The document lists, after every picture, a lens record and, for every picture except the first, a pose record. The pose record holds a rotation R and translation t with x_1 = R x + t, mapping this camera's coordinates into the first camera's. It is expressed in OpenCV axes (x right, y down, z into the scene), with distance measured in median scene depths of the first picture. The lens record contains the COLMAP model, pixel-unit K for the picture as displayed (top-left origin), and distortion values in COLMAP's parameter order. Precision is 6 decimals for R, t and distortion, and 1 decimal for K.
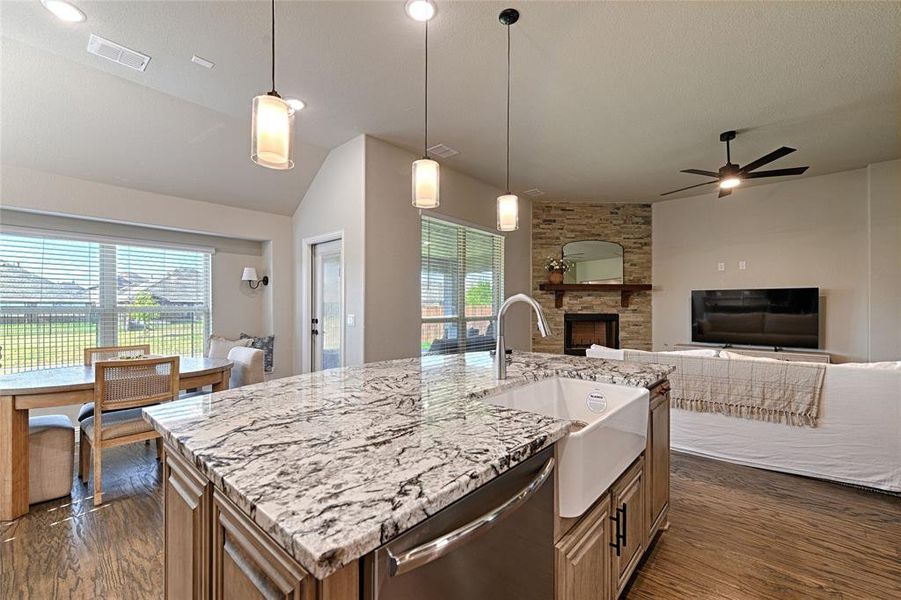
lens RADIAL K [[379.4, 0, 449.4], [0, 379.4, 305.9], [0, 0, 1]] dist [0.013678, -0.002359]
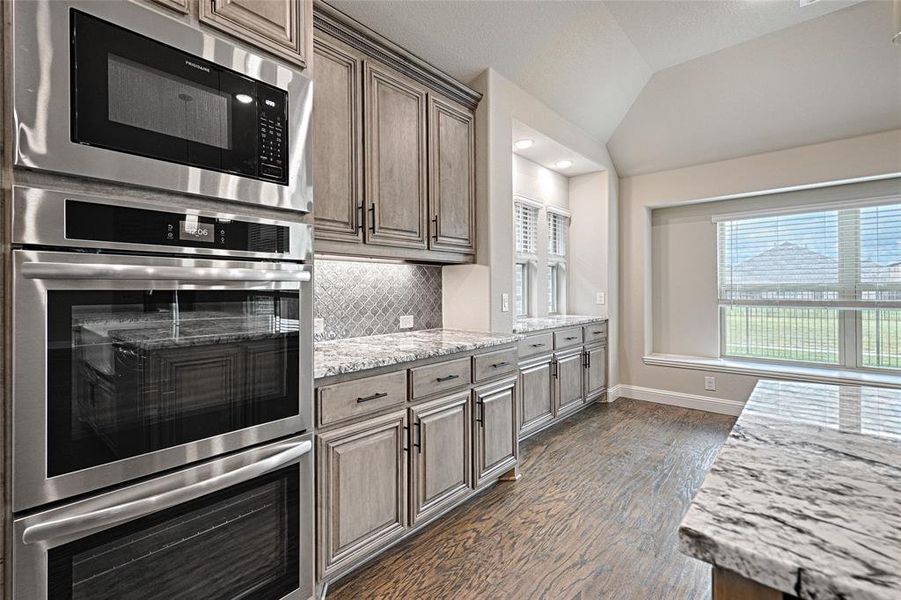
lens RADIAL K [[411.1, 0, 394.9], [0, 411.1, 288.6], [0, 0, 1]] dist [0.004175, -0.000981]
pose [[-0.062320, -0.004153, -0.998048, 0.135383], [0.006823, 0.999966, -0.004587, 0.019613], [0.998033, -0.007095, -0.062289, 0.079114]]
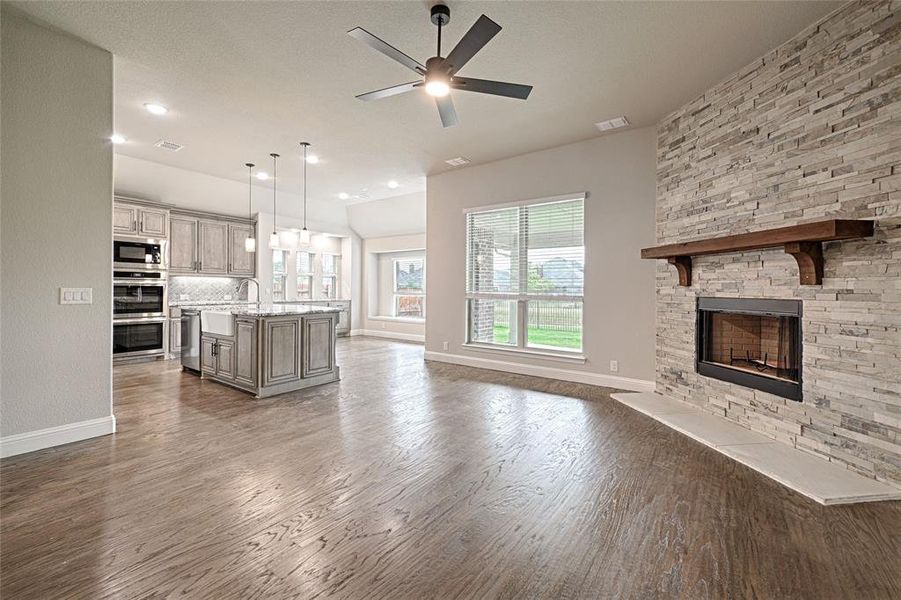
lens RADIAL K [[379.4, 0, 449.4], [0, 379.4, 286.0], [0, 0, 1]] dist [0.013678, -0.002359]
pose [[0.082915, -0.005974, -0.996539, 2.074901], [-0.004988, 0.999967, -0.006410, 0.024765], [0.996544, 0.005502, 0.082883, 1.465478]]
